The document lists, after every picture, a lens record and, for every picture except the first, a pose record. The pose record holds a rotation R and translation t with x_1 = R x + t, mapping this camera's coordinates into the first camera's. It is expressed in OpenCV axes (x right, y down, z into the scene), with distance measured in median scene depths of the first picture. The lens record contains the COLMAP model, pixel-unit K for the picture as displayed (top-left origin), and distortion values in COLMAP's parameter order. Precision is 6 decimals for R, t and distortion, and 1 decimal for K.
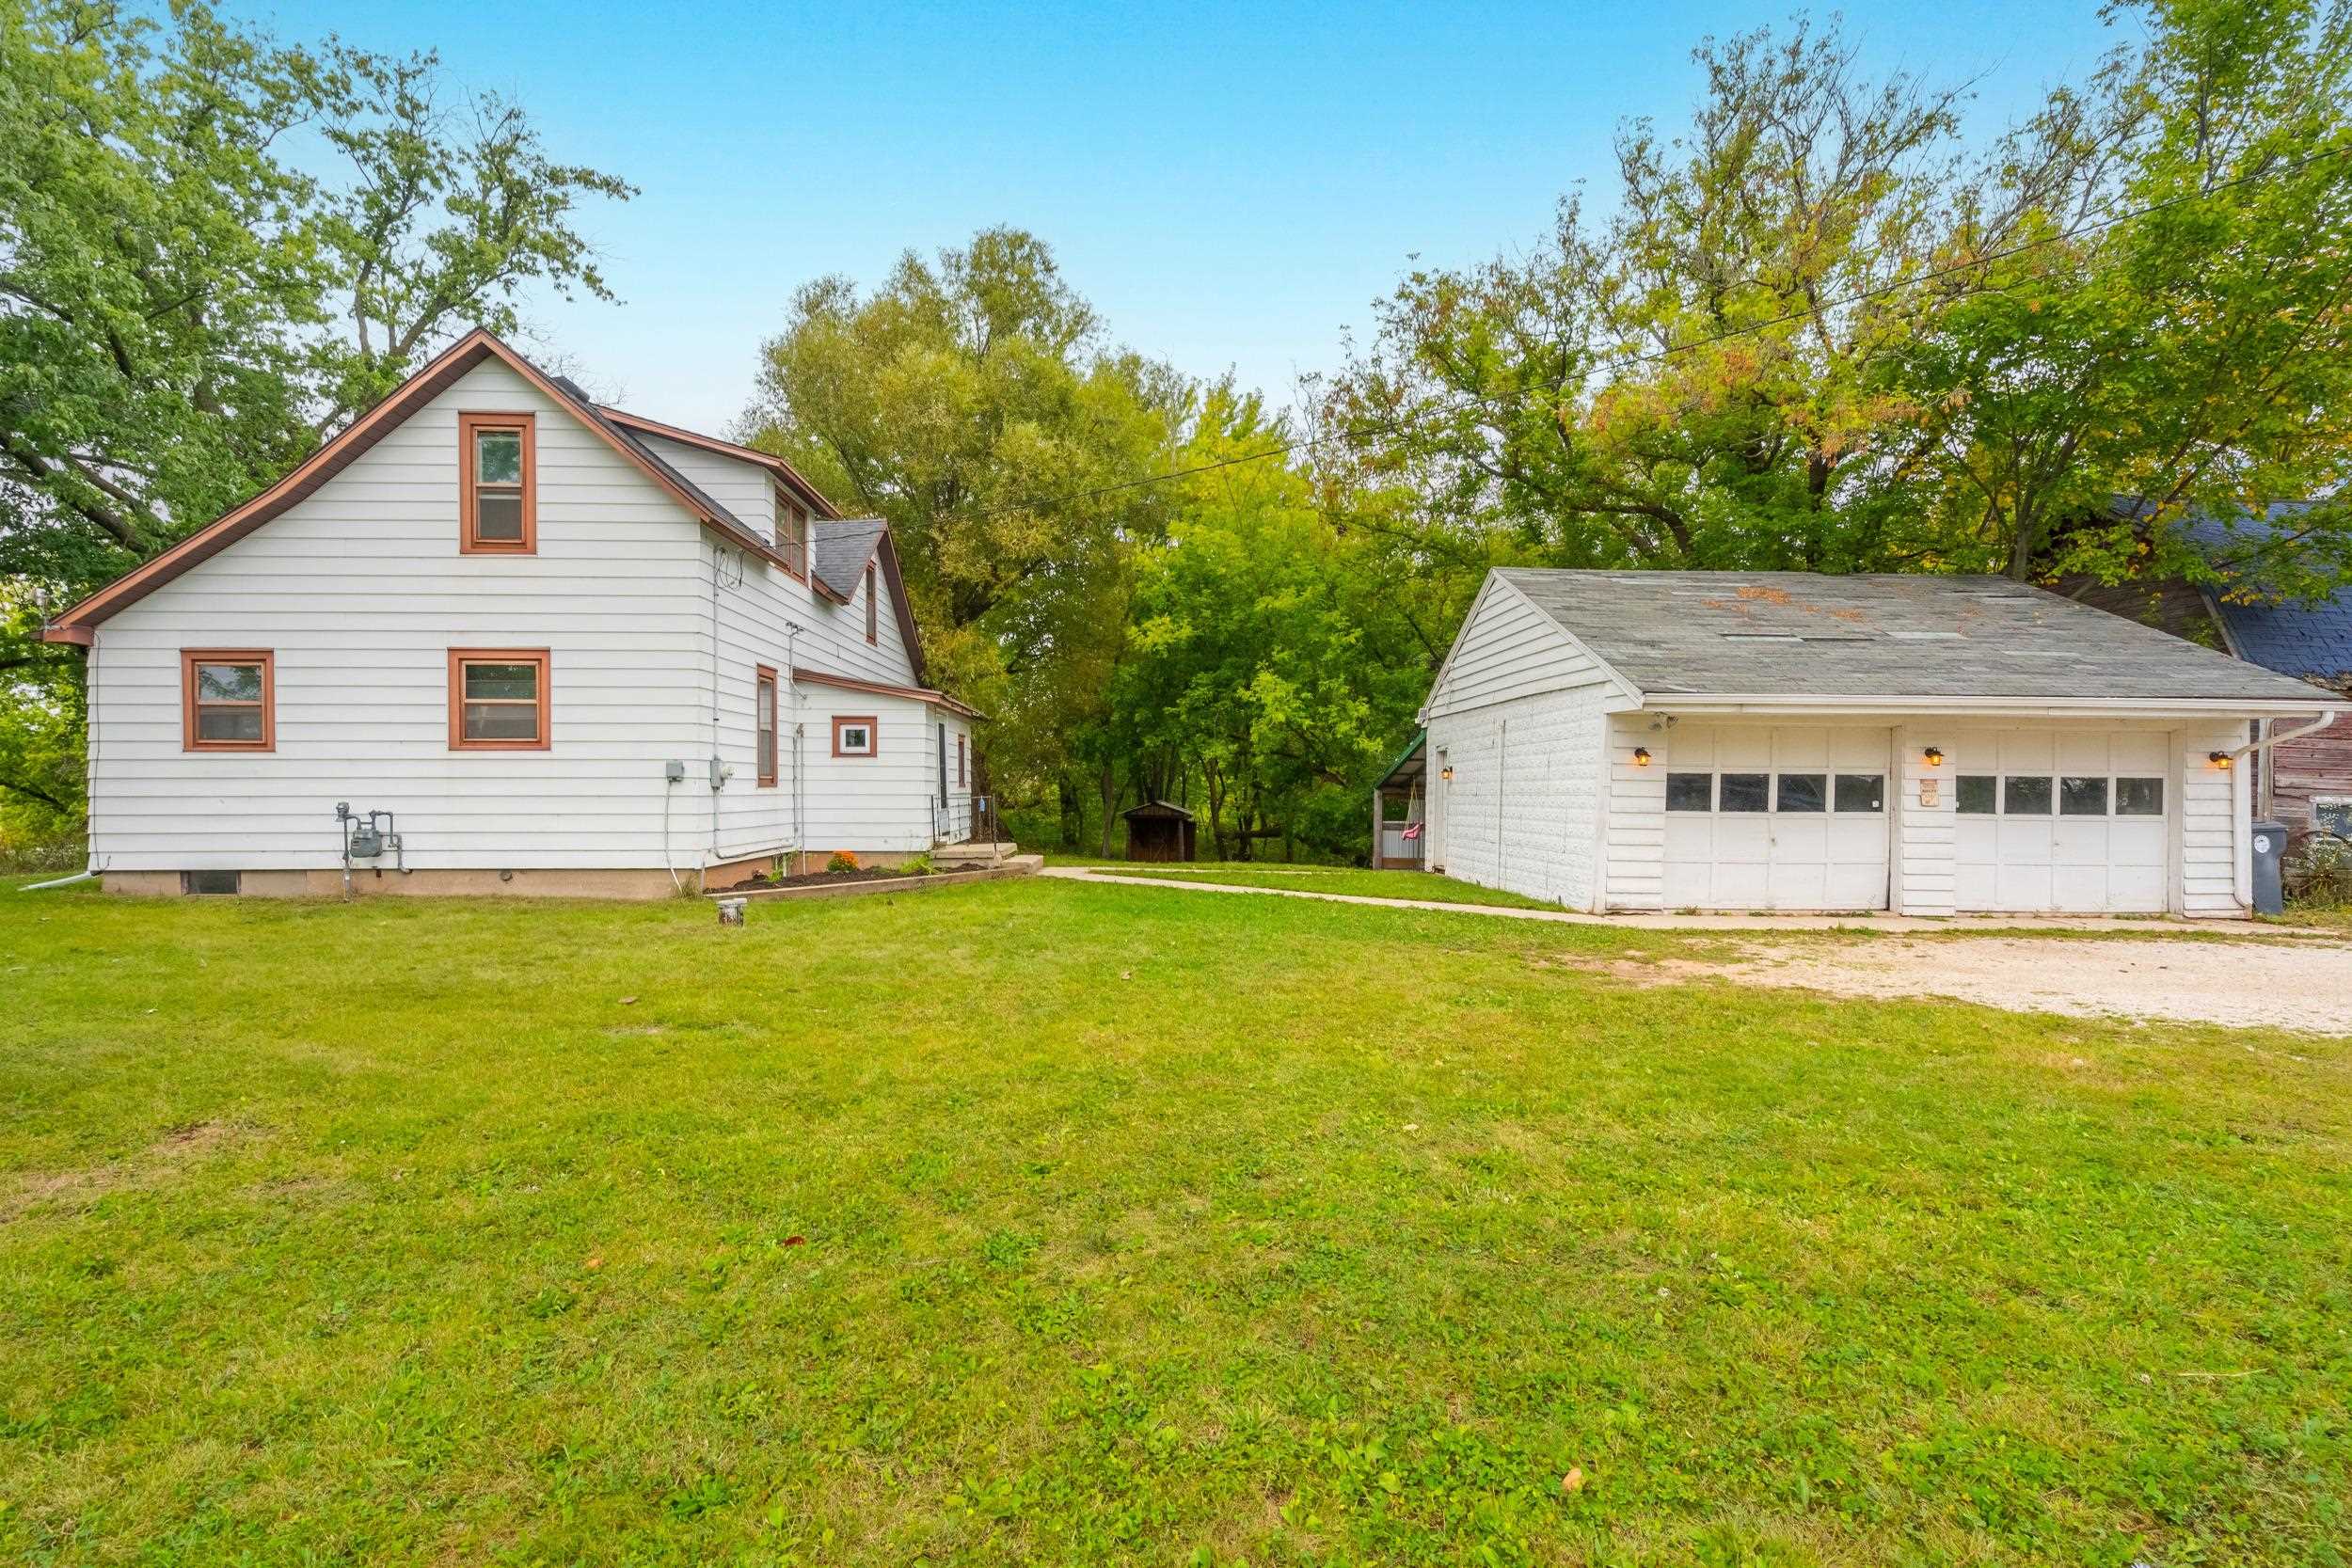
lens RADIAL K [[1082.8, 0, 1172.7], [0, 1082.8, 797.7], [0, 0, 1]] dist [0.001187, 0.000390]
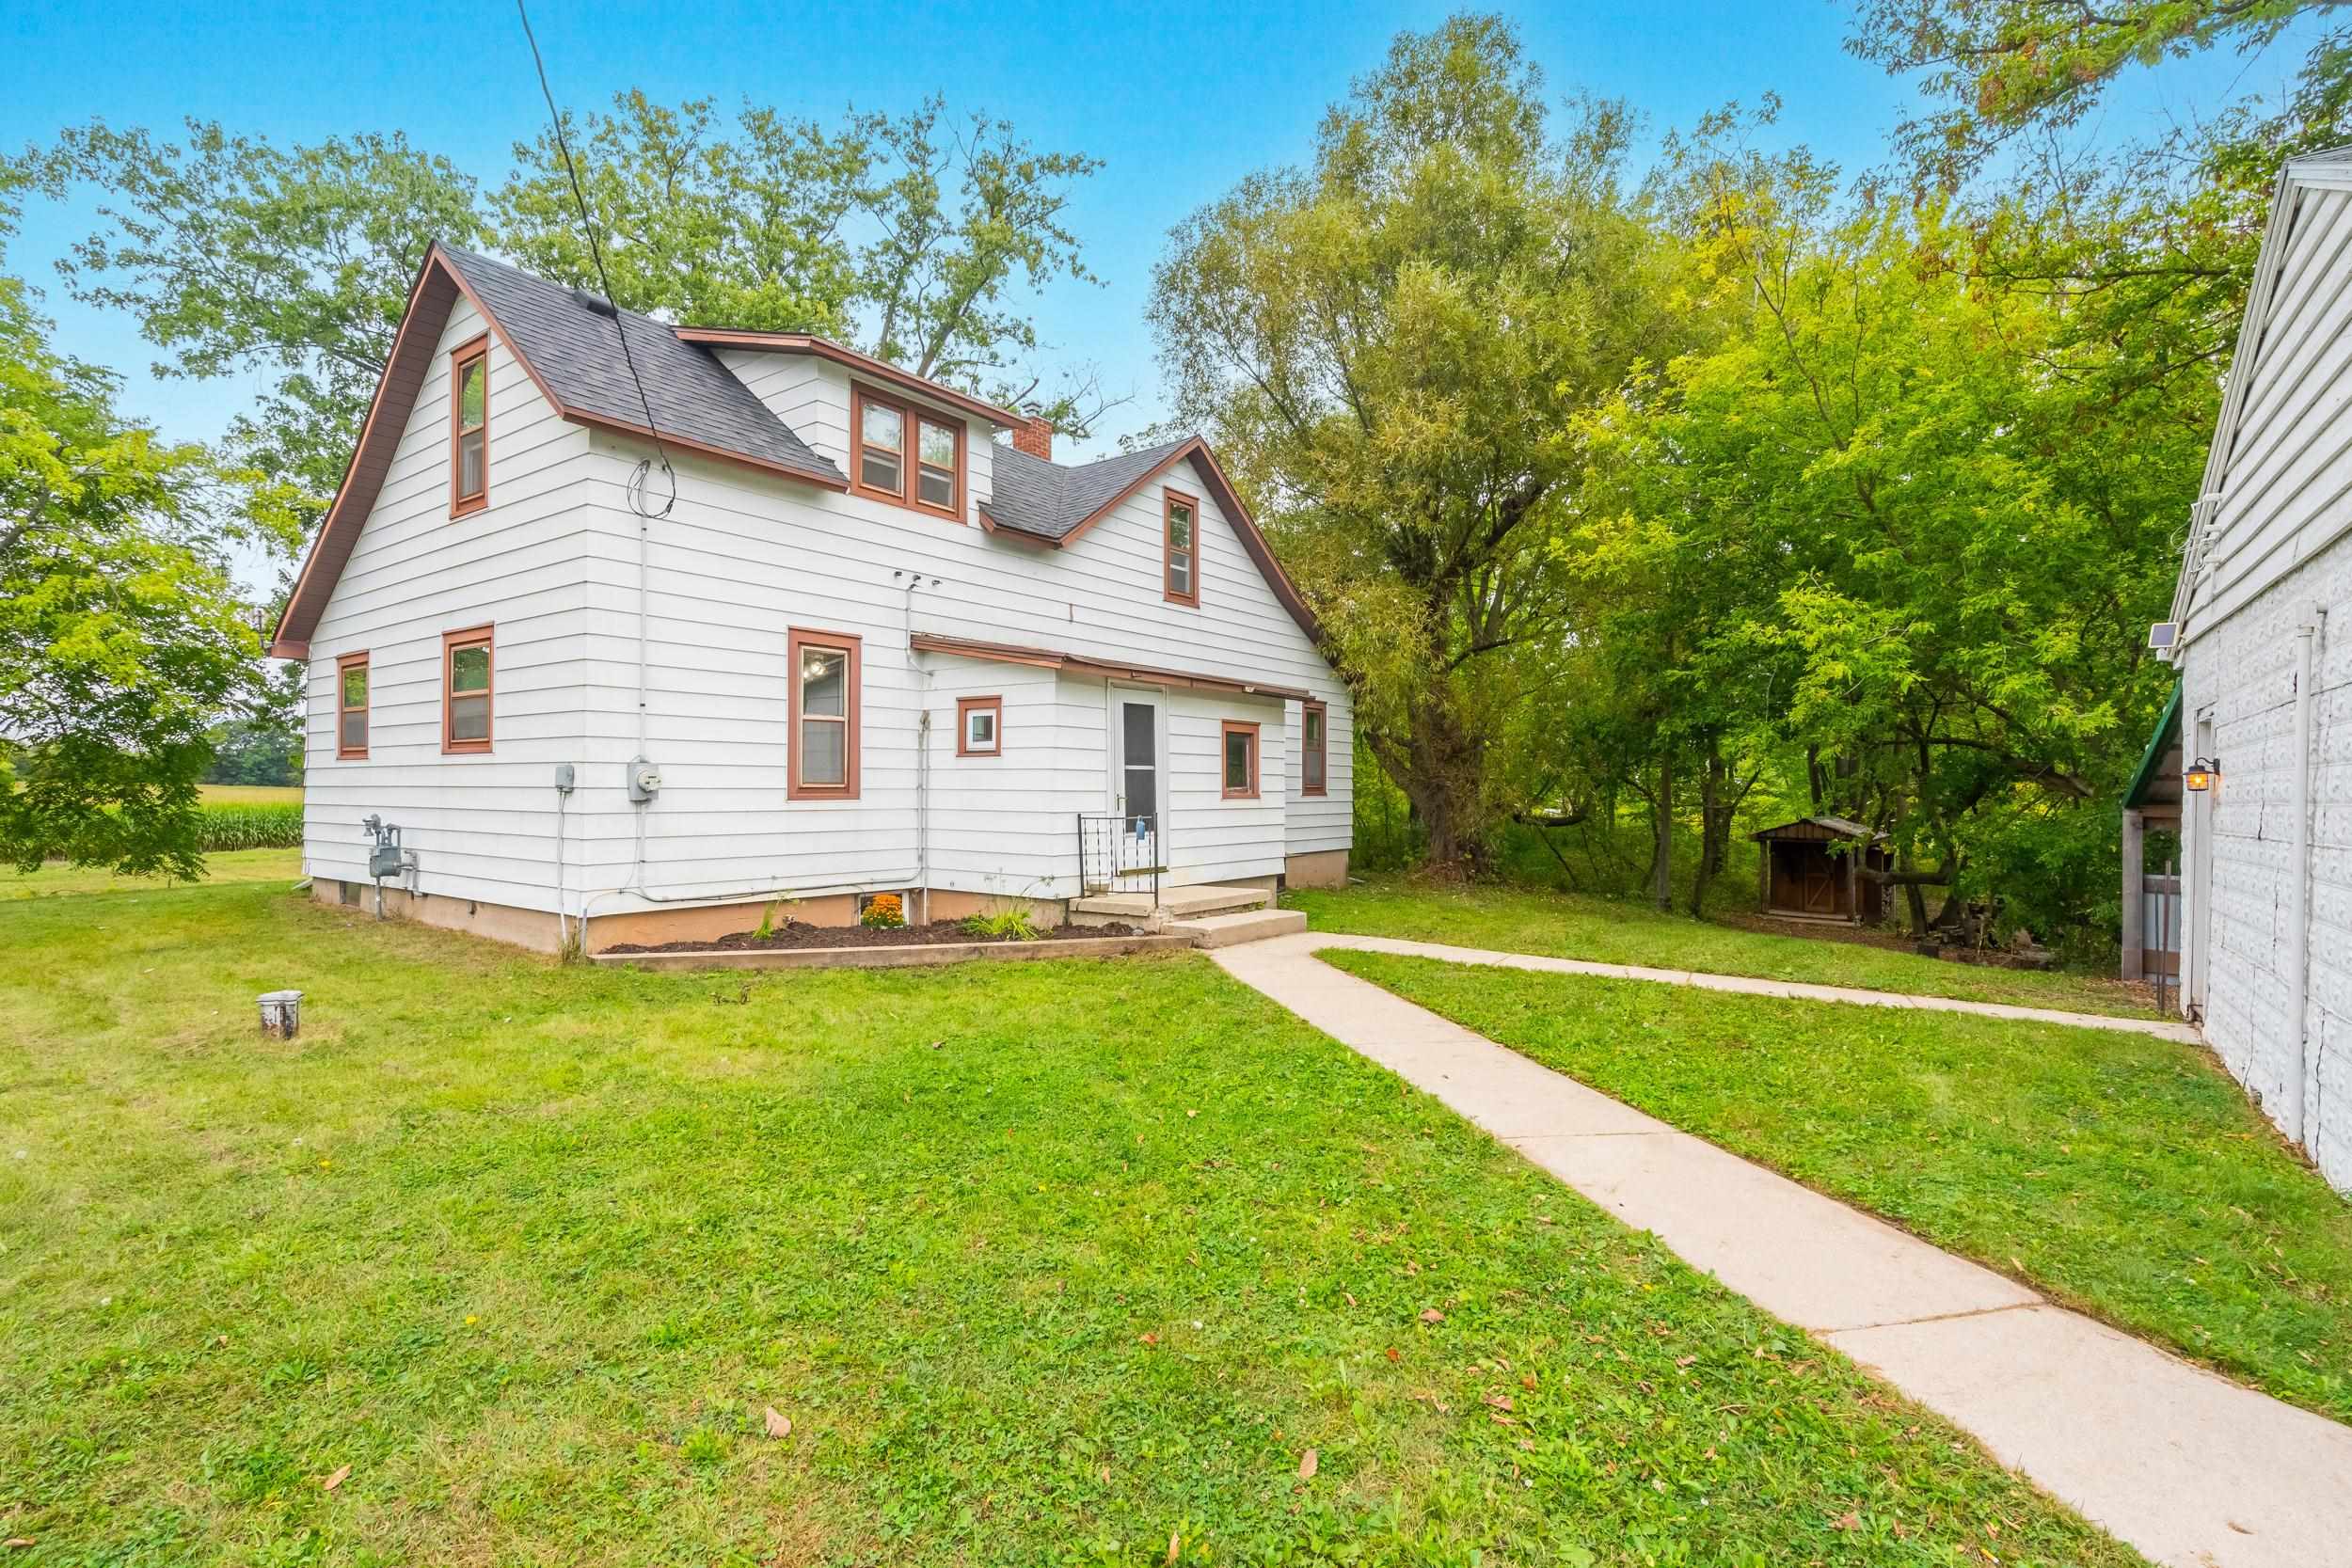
lens RADIAL K [[1082.8, 0, 1175.1], [0, 1082.8, 759.0], [0, 0, 1]] dist [0.001187, 0.000390]
pose [[0.788764, -0.010457, -0.614607, 0.225197], [-0.011475, 0.999431, -0.031731, -0.015063], [0.614589, 0.032080, 0.788195, 0.523519]]
